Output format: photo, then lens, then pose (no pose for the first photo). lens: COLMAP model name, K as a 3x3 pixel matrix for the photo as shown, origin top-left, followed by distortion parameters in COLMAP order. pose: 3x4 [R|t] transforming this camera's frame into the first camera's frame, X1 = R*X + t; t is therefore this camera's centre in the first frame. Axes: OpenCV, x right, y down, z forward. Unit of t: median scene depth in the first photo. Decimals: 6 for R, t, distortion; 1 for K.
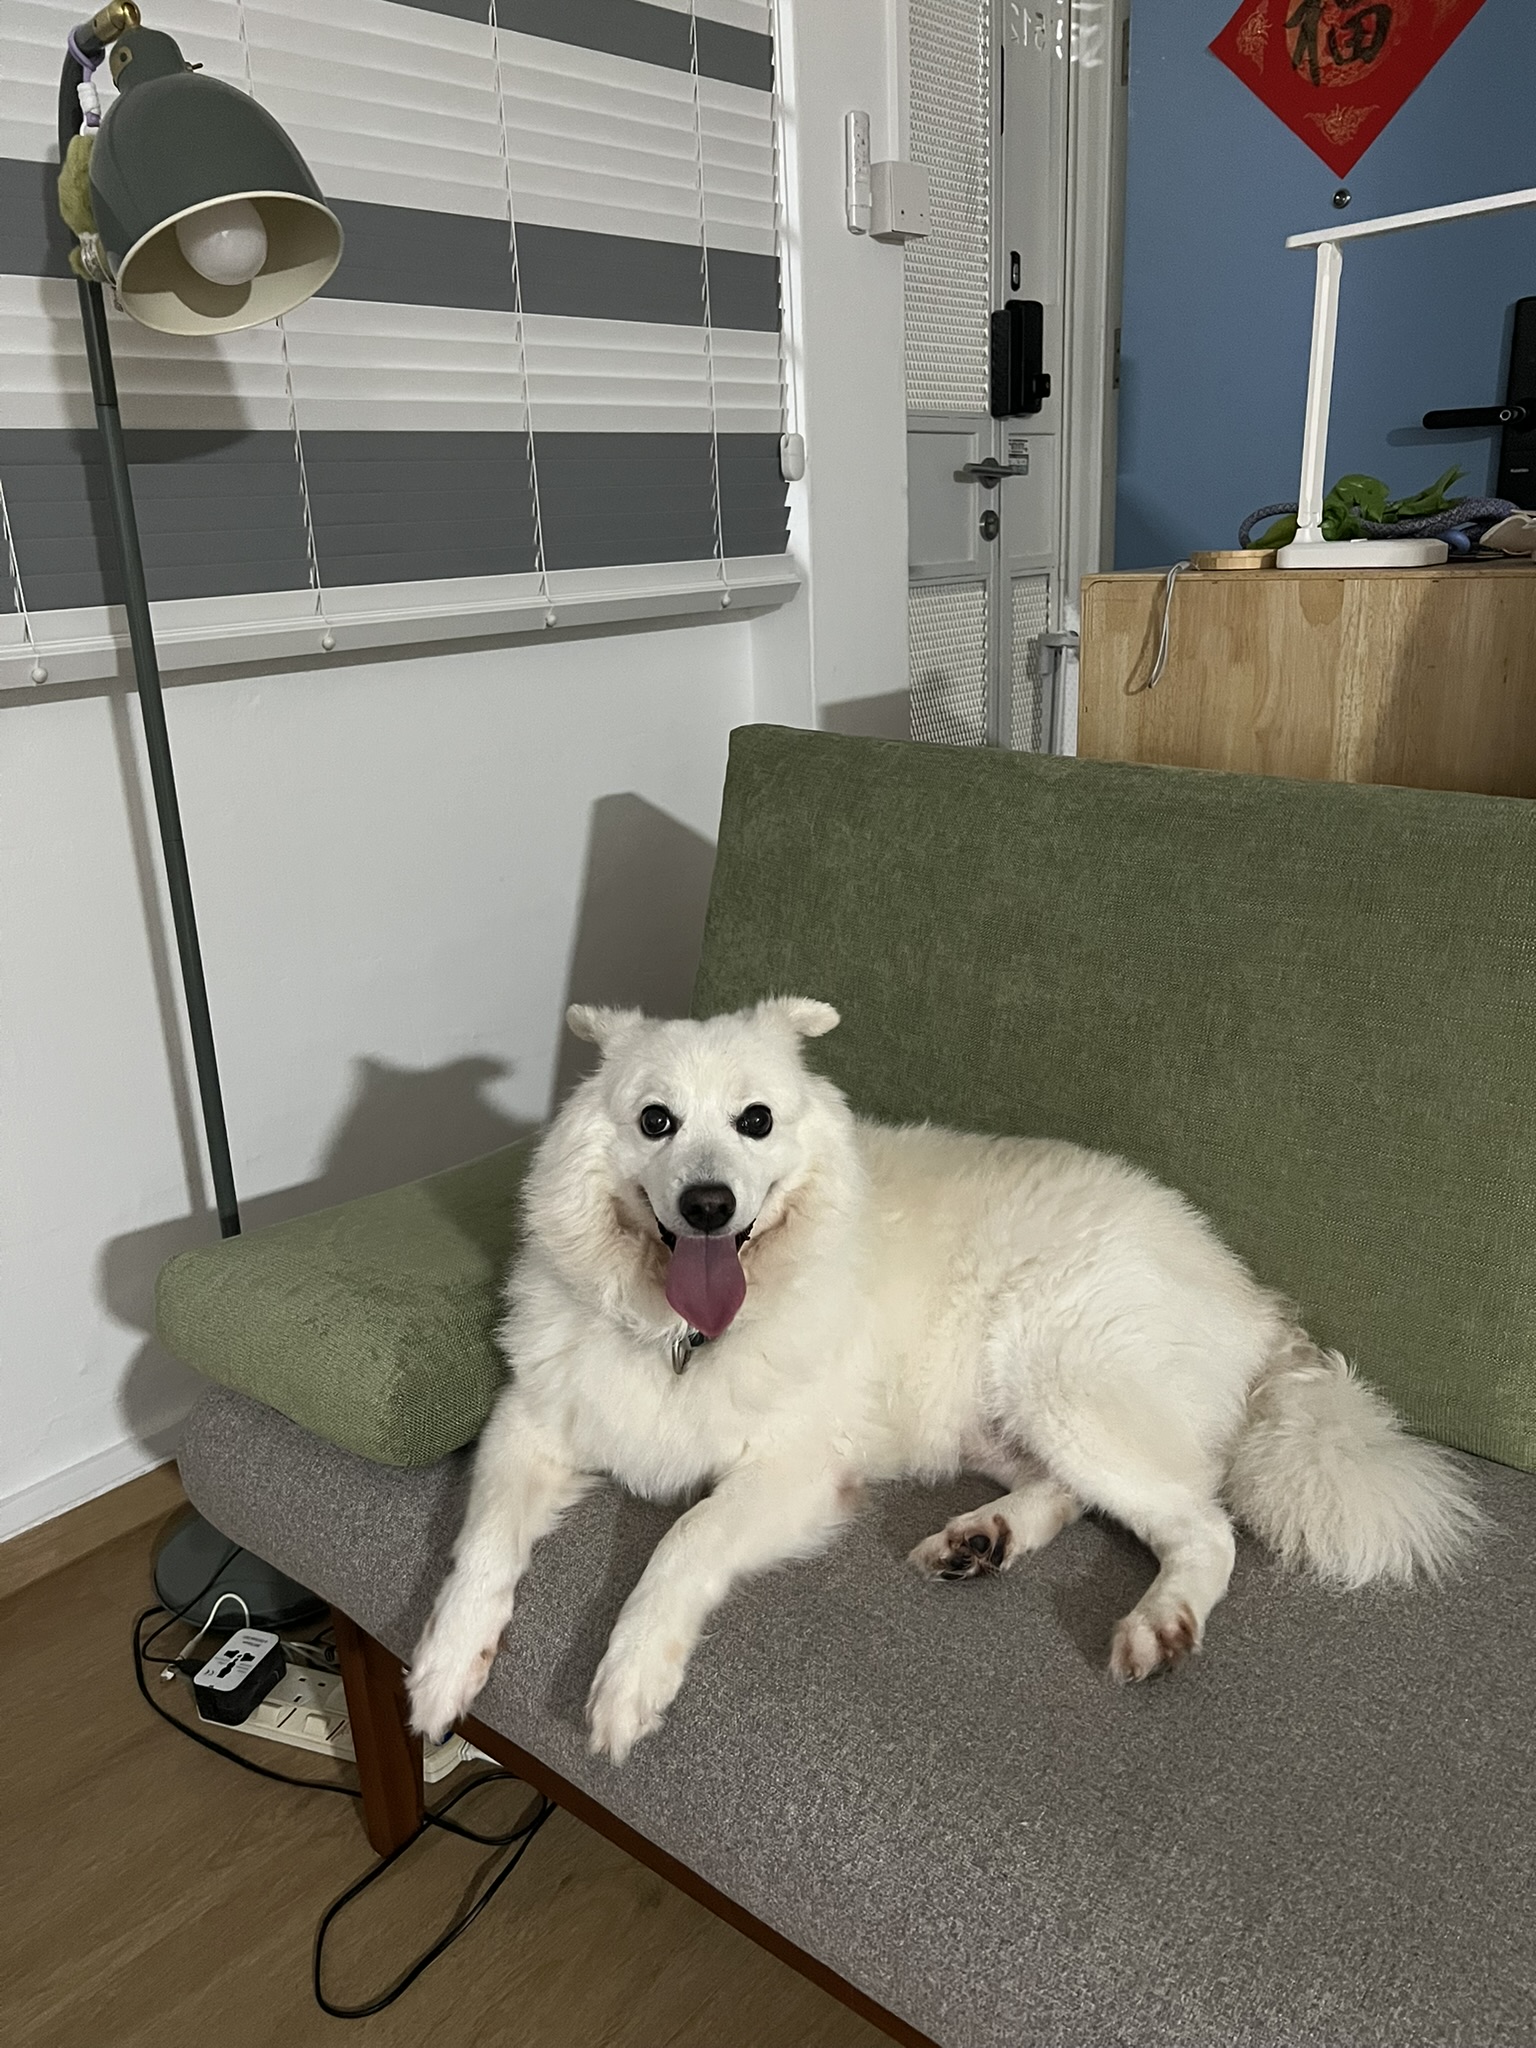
lens RADIAL K [[1590.3, 0, 768.0], [0, 1590.3, 1024.0], [0, 0, 1]] dist [0.054958, -0.055801]
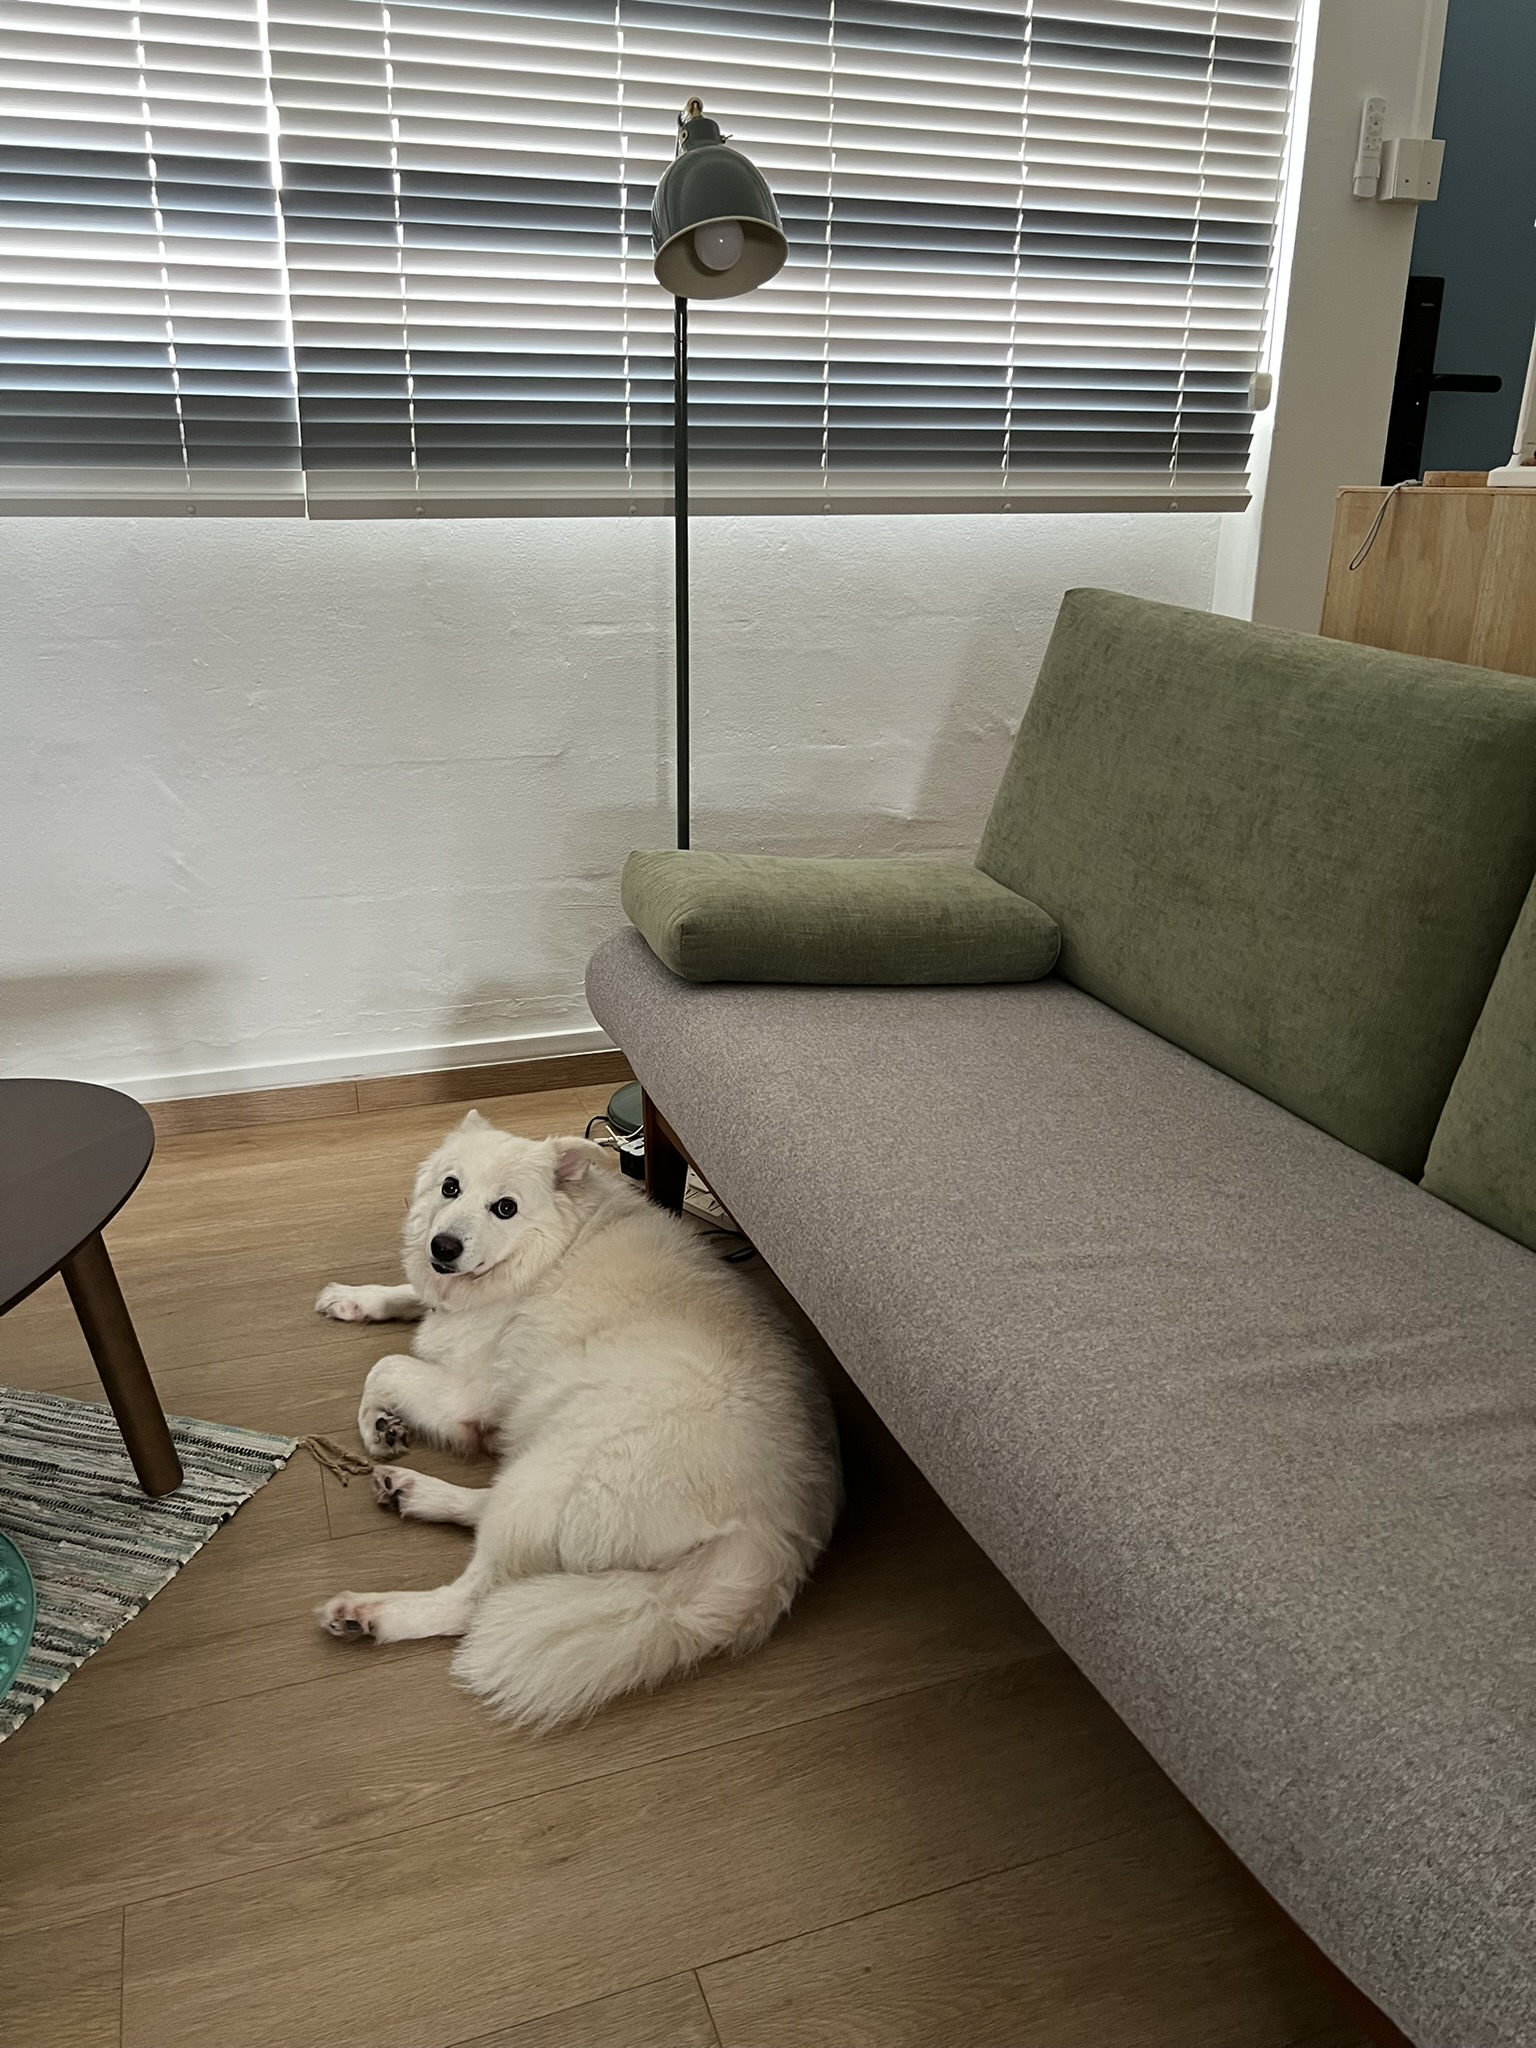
lens RADIAL K [[1549.1, 0, 768.0], [0, 1549.1, 1024.0], [0, 0, 1]] dist [0.055112, -0.047666]
pose [[0.862174, 0.214304, -0.459054, 0.459023], [-0.196125, 0.976659, 0.087589, 0.112140], [0.467110, 0.014515, 0.884080, -0.290495]]
